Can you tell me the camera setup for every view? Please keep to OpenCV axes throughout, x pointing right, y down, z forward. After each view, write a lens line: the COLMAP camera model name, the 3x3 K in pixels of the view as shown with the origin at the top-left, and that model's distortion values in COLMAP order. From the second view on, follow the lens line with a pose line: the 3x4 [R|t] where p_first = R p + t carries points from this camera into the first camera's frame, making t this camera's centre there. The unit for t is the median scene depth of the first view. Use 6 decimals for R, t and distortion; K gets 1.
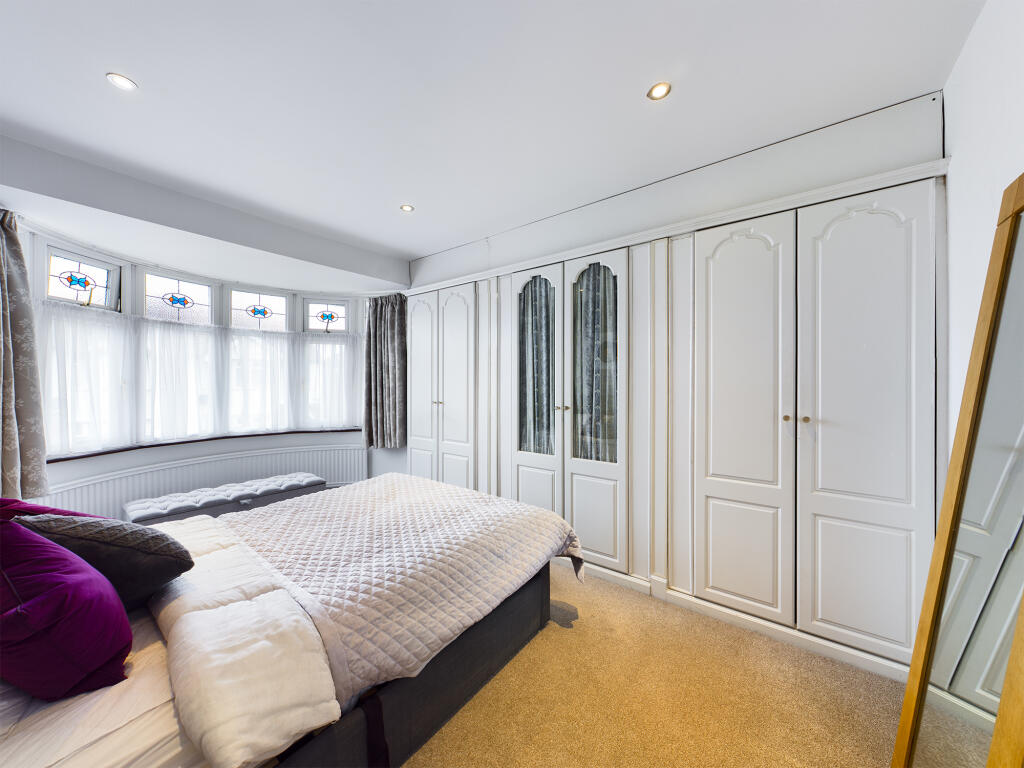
lens RADIAL K [[370.7, 0, 507.8], [0, 370.7, 383.9], [0, 0, 1]] dist [0.000006, 0.000067]
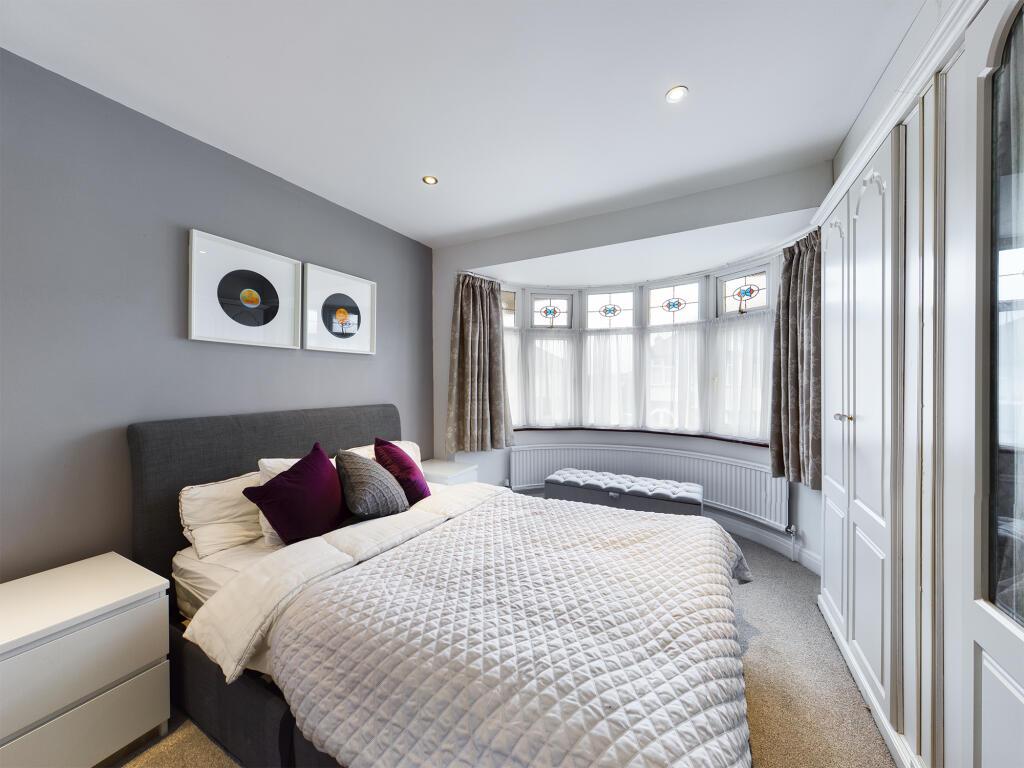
lens RADIAL K [[370.7, 0, 507.8], [0, 370.7, 383.9], [0, 0, 1]] dist [0.000006, 0.000067]
pose [[0.162763, 0.009749, -0.986617, 0.209257], [0.008782, 0.999897, 0.011329, -0.005709], [0.986626, -0.010508, 0.162661, 0.431234]]
